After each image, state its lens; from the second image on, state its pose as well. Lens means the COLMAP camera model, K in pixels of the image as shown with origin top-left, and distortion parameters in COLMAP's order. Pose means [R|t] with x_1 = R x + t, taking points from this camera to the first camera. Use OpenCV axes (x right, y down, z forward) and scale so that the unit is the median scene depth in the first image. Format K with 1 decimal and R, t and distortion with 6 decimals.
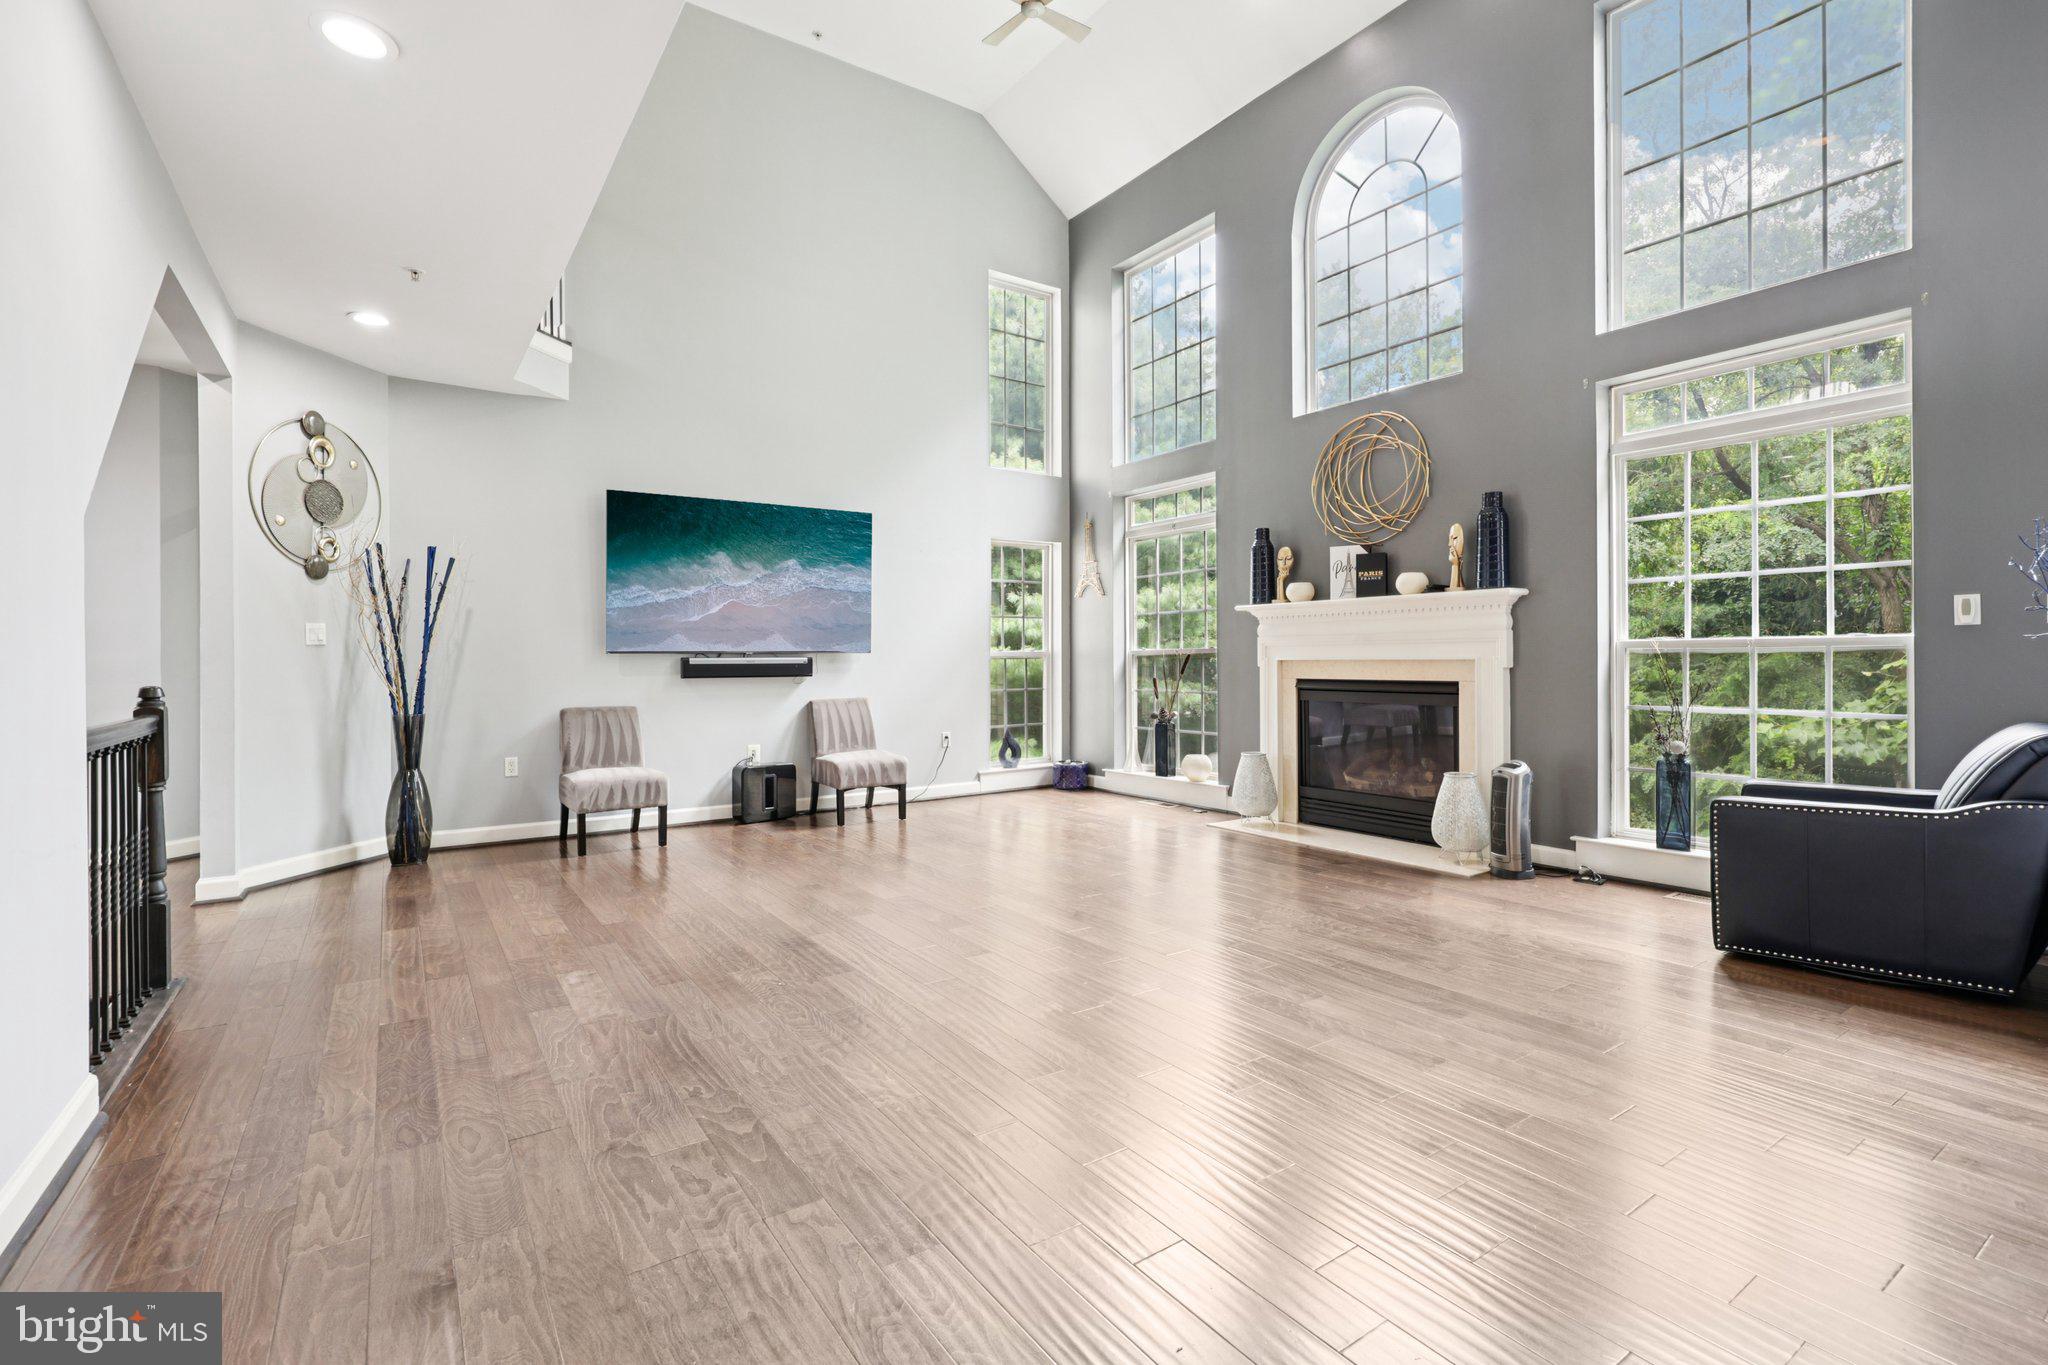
lens RADIAL K [[917.2, 0, 1003.9], [0, 917.2, 659.5], [0, 0, 1]] dist [0.001085, -0.000797]
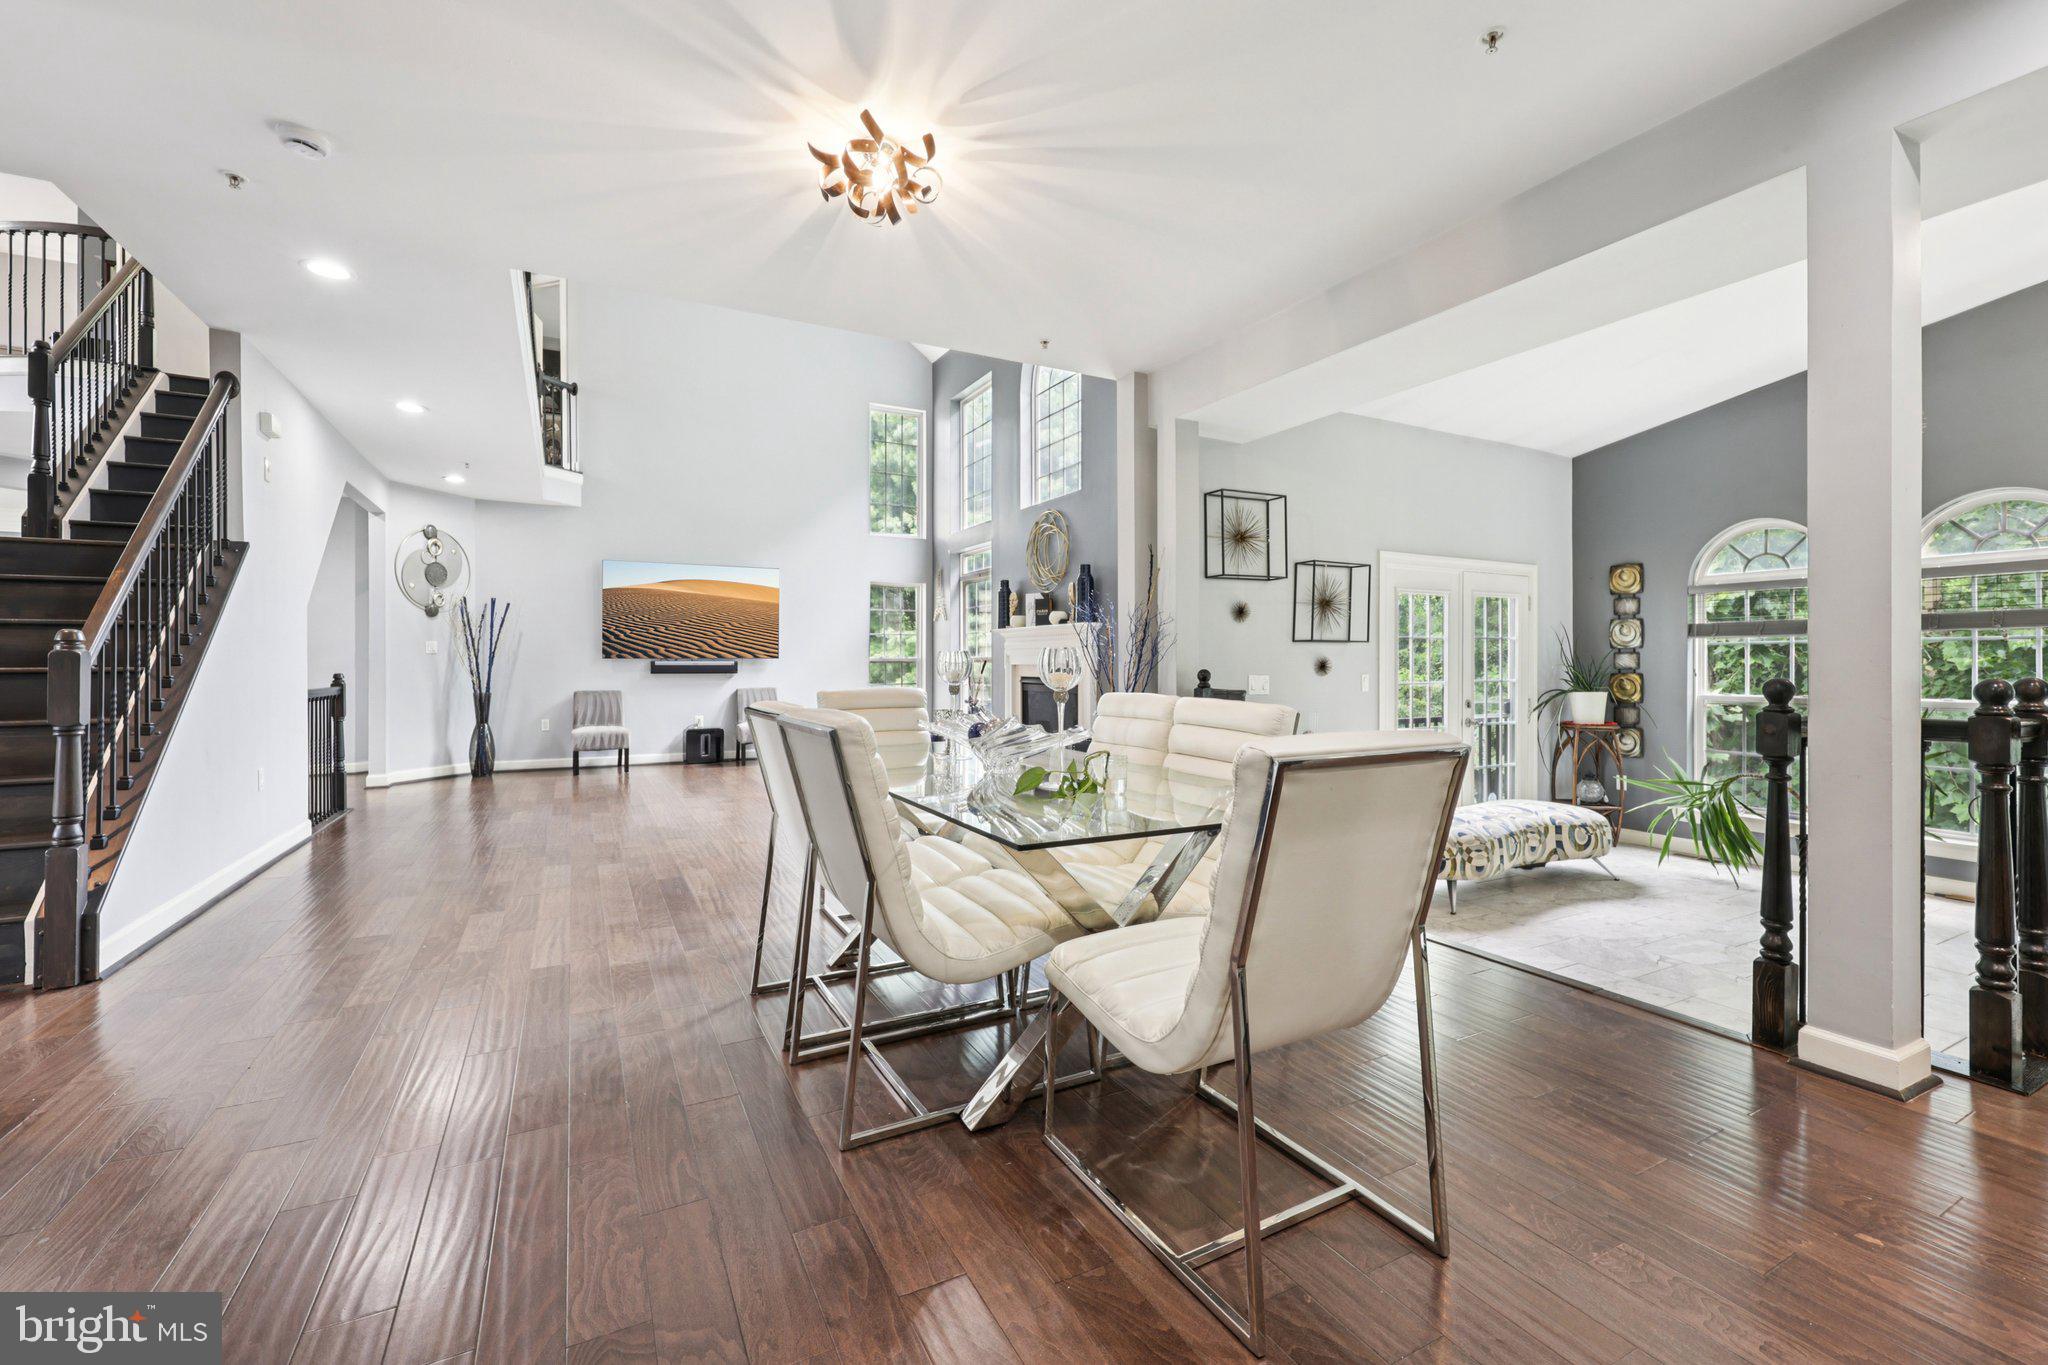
lens RADIAL K [[856.2, 0, 1029.4], [0, 856.2, 665.4], [0, 0, 1]] dist [0.003035, 0.000503]
pose [[0.995306, 0.004135, -0.096686, 0.500477], [-0.003883, 0.999989, 0.002792, -0.001399], [0.096696, -0.002404, 0.995311, -0.485325]]
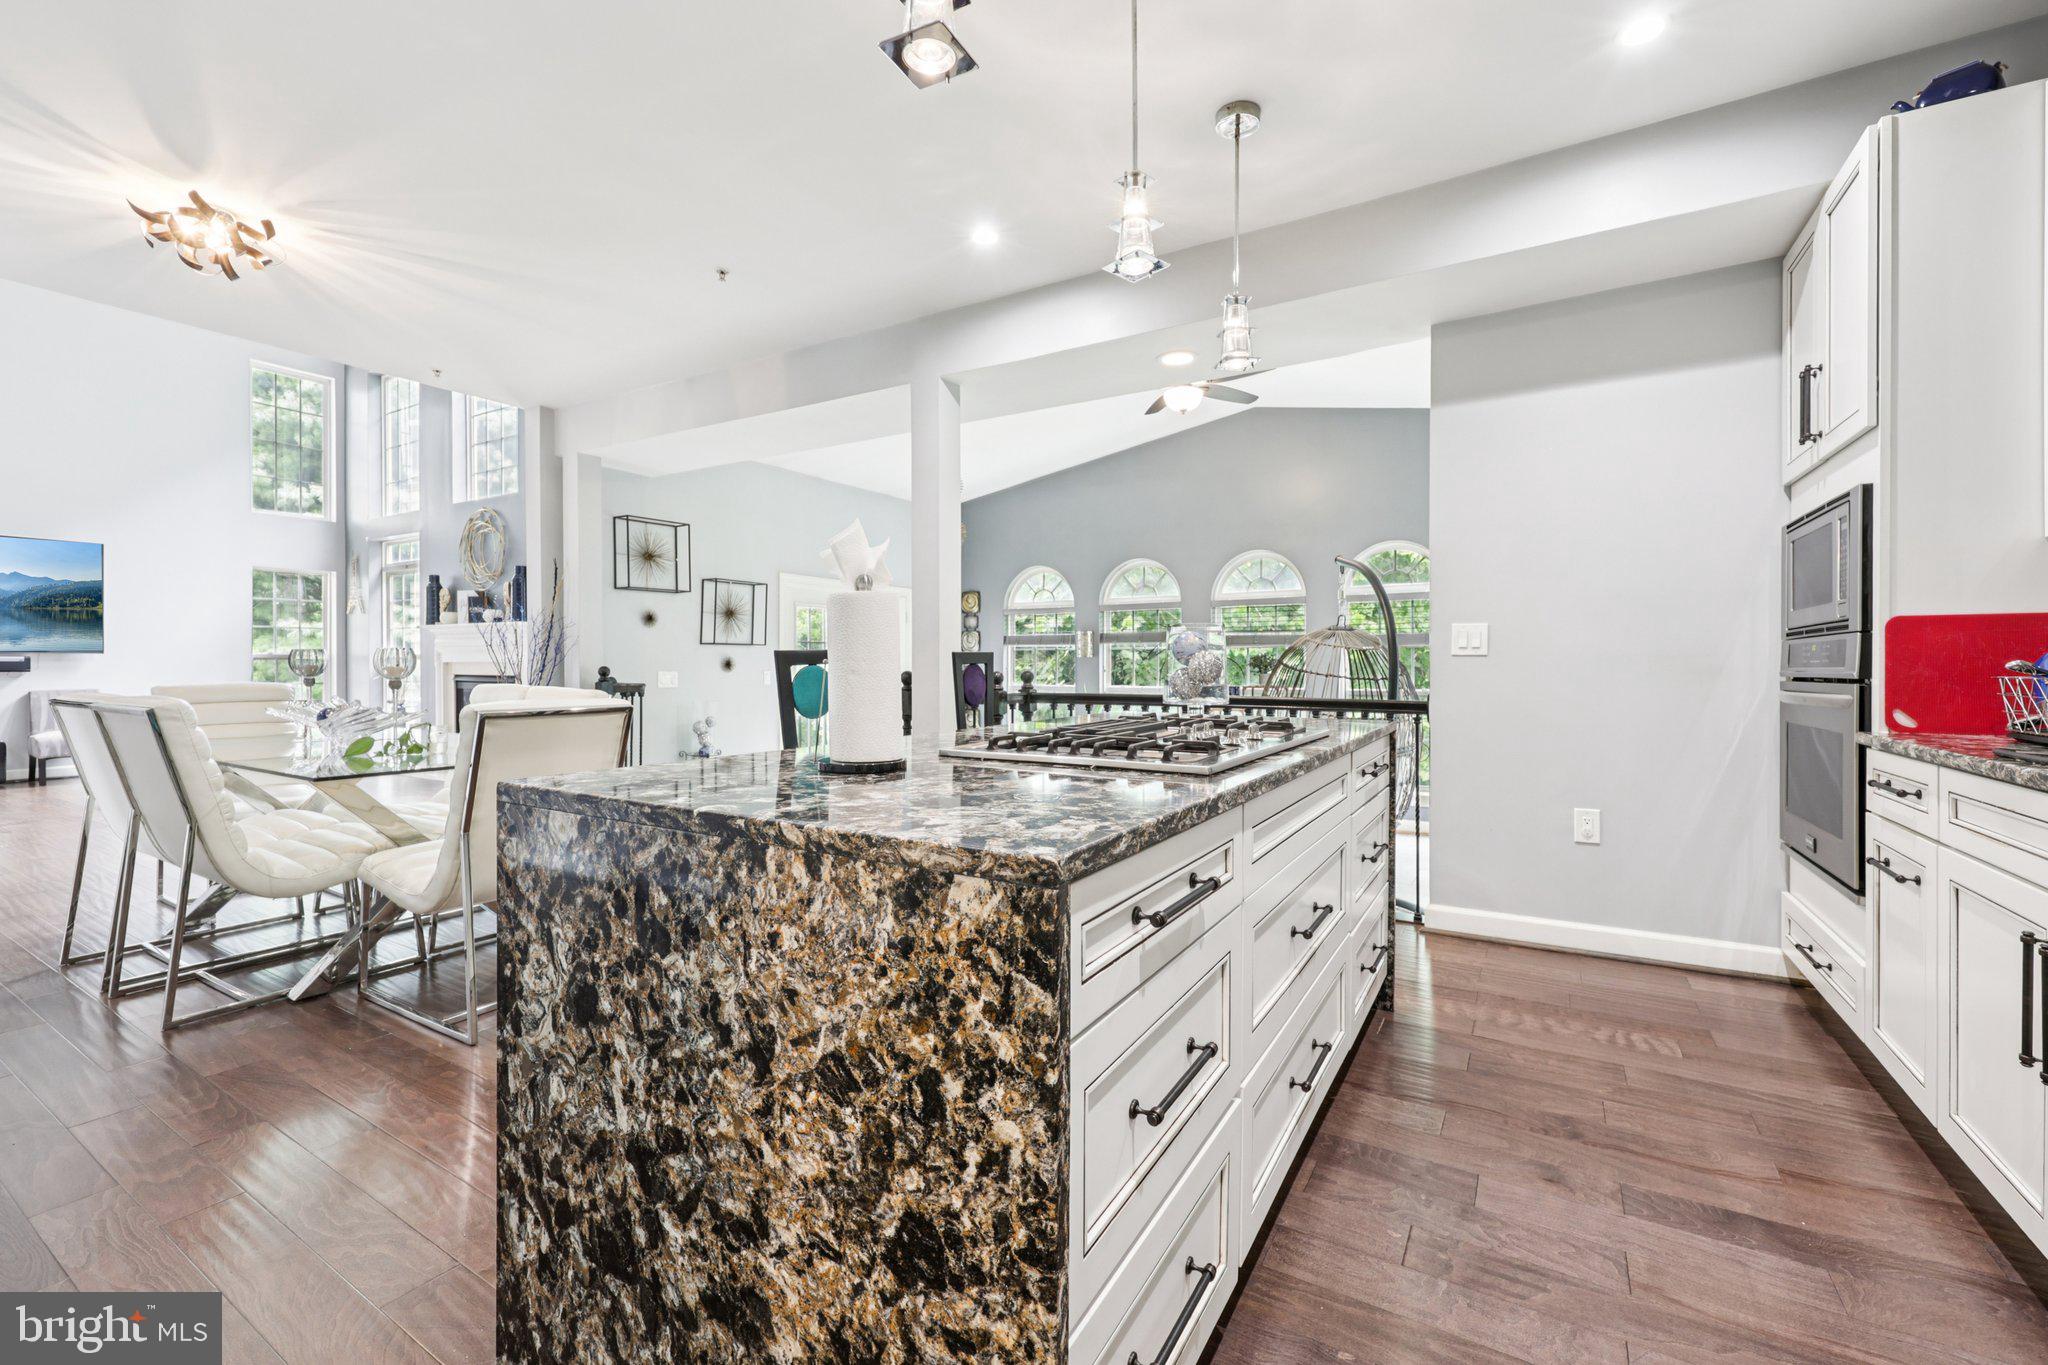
lens RADIAL K [[851.3, 0, 1028.2], [0, 851.3, 673.1], [0, 0, 1]] dist [0.004521, 0.000233]
pose [[0.904059, 0.002392, 0.427400, 0.608993], [-0.007173, 0.999928, 0.009578, -0.001119], [-0.427347, -0.011725, 0.904012, -0.742807]]
